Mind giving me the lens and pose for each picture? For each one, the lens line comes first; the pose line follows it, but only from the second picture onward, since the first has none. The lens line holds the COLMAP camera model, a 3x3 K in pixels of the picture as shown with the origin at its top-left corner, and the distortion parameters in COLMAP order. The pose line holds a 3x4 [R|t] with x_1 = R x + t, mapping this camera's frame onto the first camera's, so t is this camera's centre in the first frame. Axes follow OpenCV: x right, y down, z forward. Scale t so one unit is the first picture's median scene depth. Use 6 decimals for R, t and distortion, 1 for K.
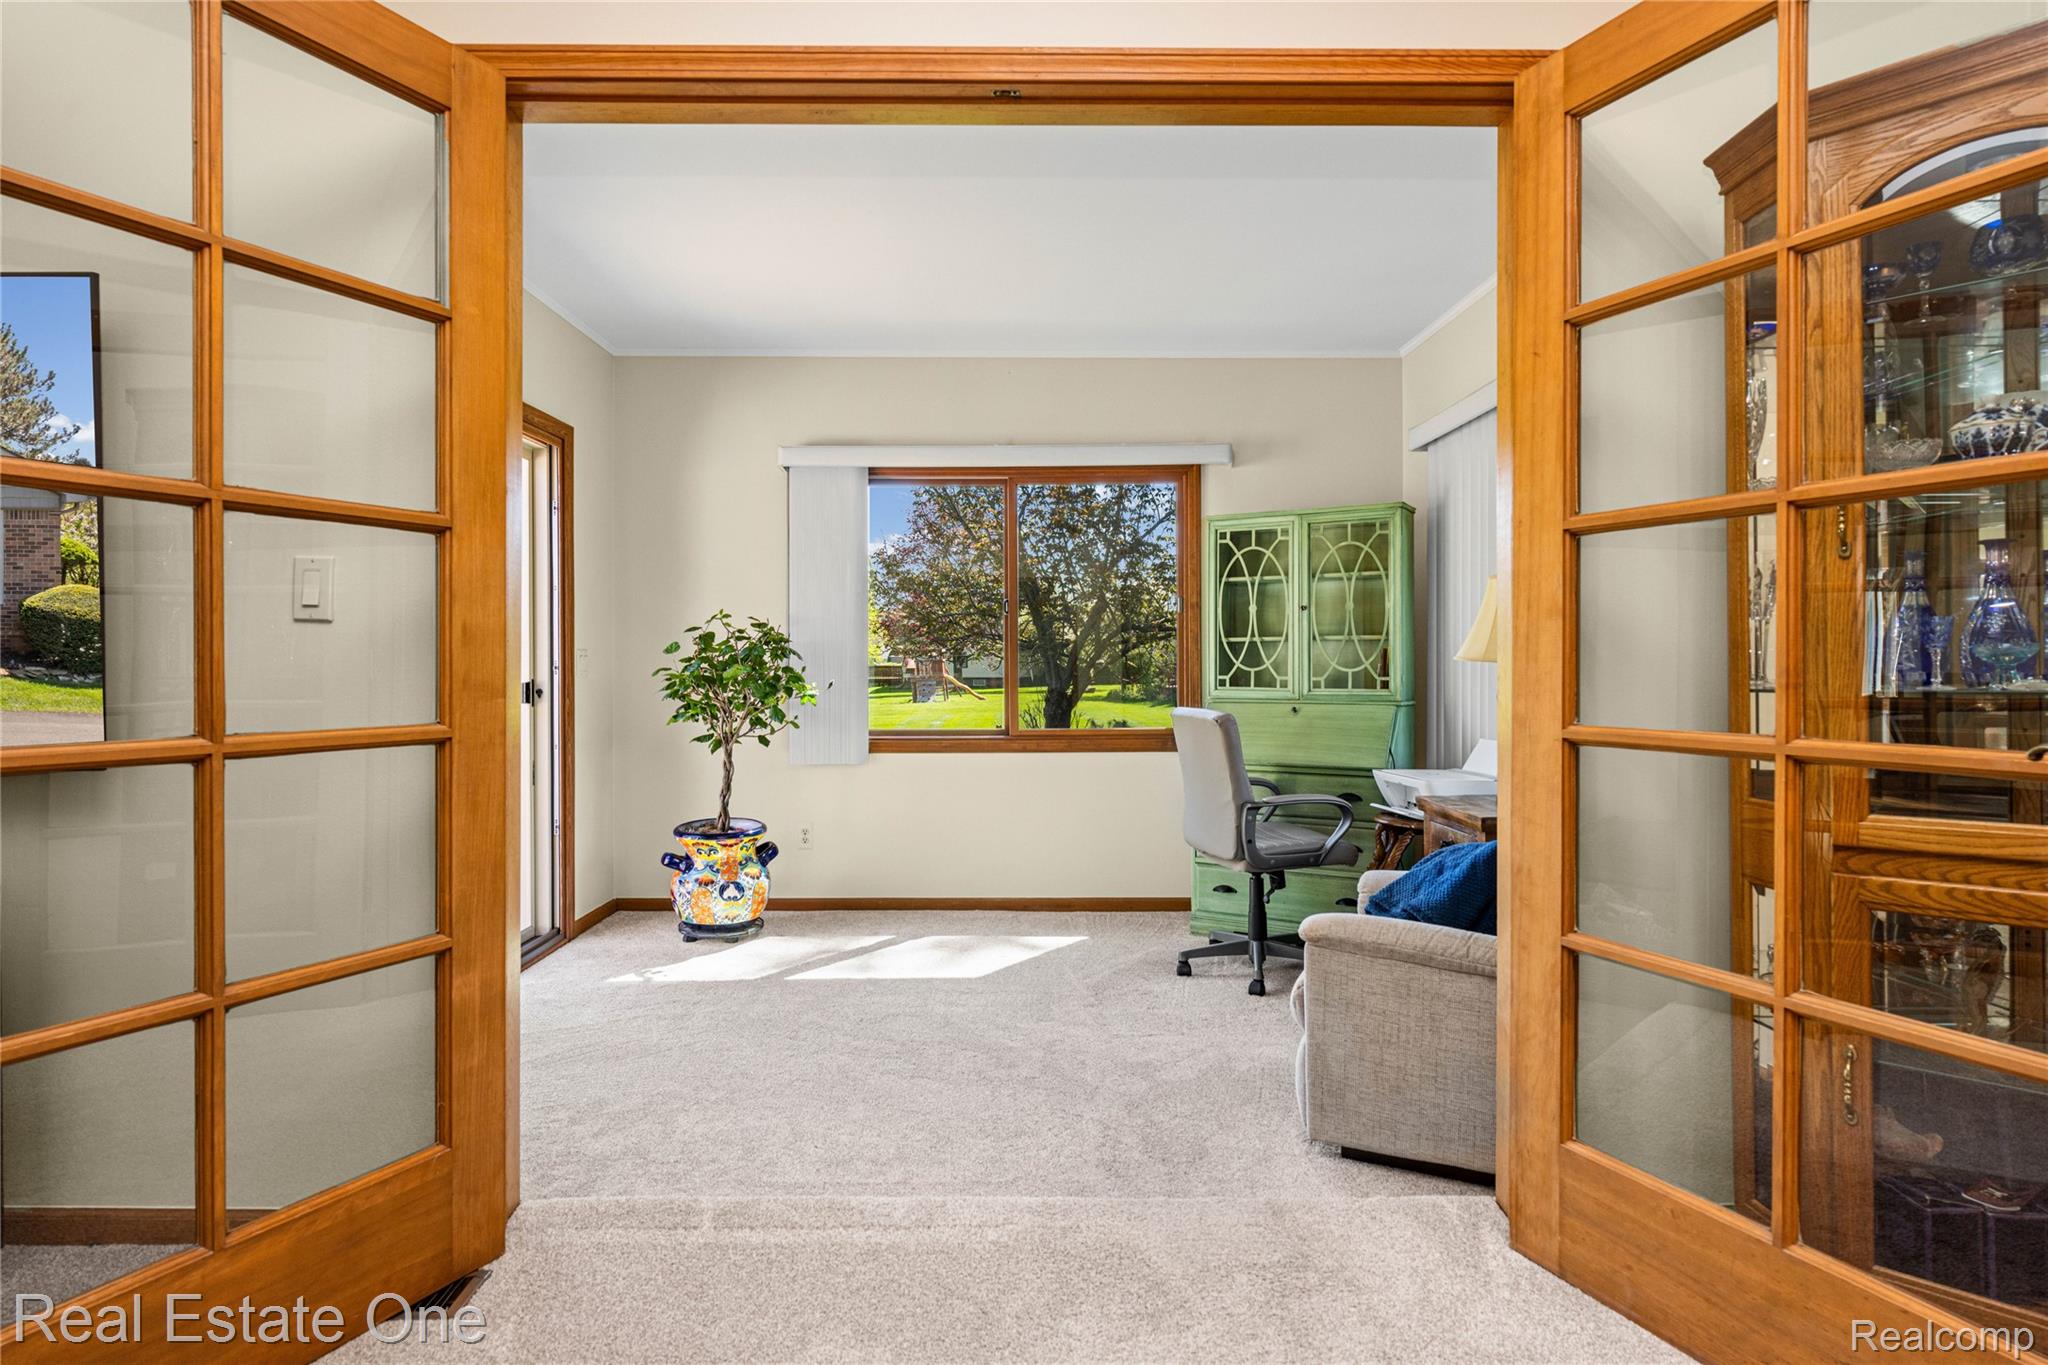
lens RADIAL K [[1166.2, 0, 1023.7], [0, 1166.2, 688.0], [0, 0, 1]] dist [0.000053, -0.000026]
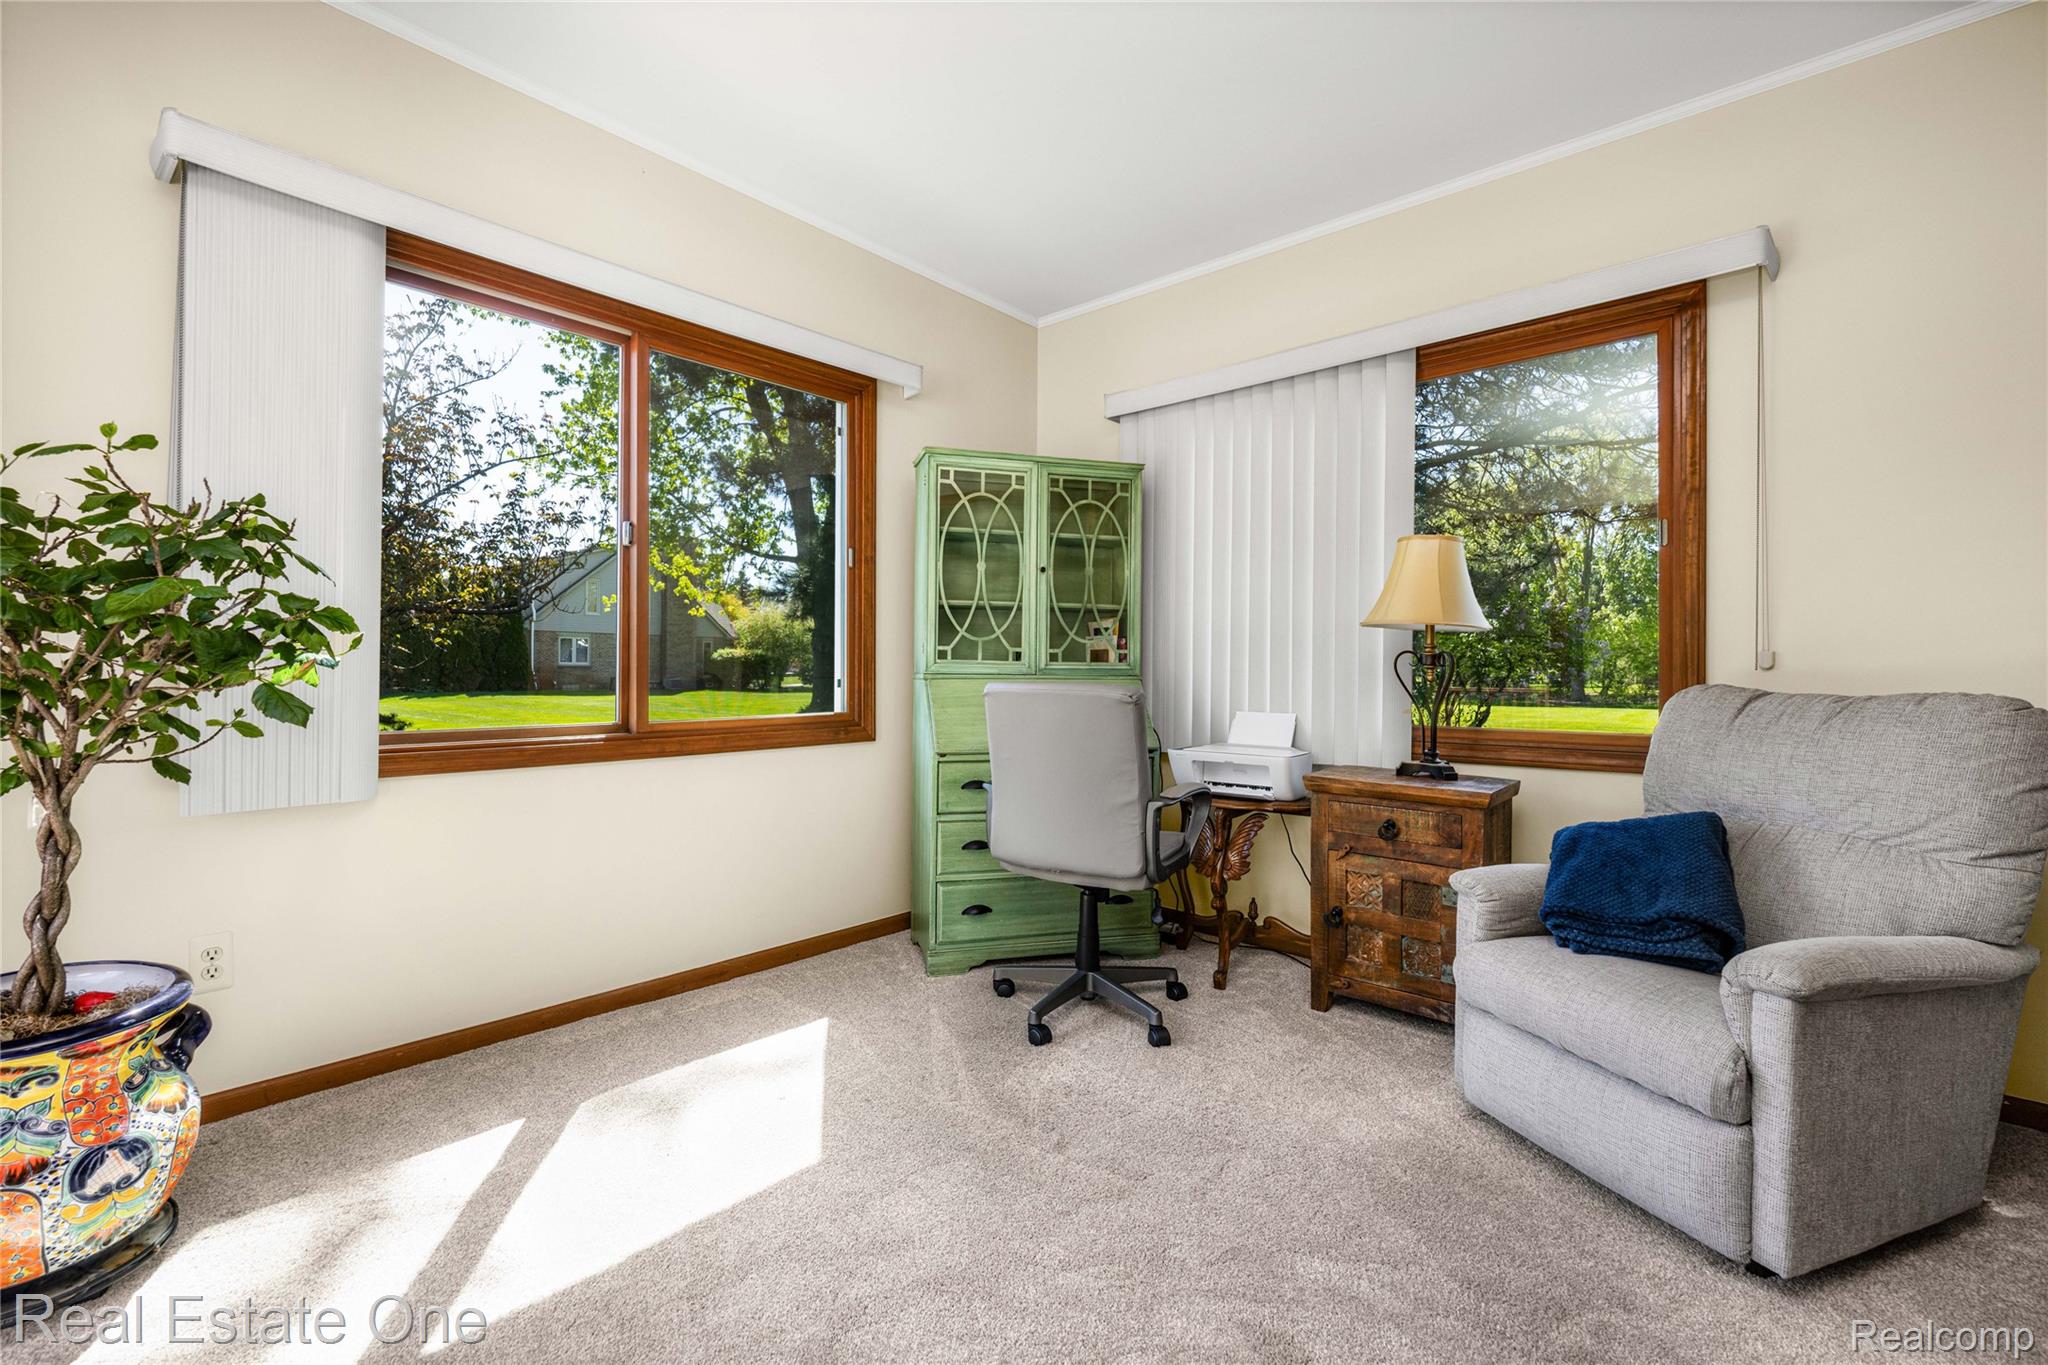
lens RADIAL K [[885.0, 0, 1021.2], [0, 885.0, 671.0], [0, 0, 1]] dist [-0.002358, -0.000193]
pose [[0.662426, 0.006172, 0.749102, -0.262930], [-0.000373, 0.999969, -0.007909, 0.012210], [-0.749127, 0.004959, 0.662408, 0.565207]]
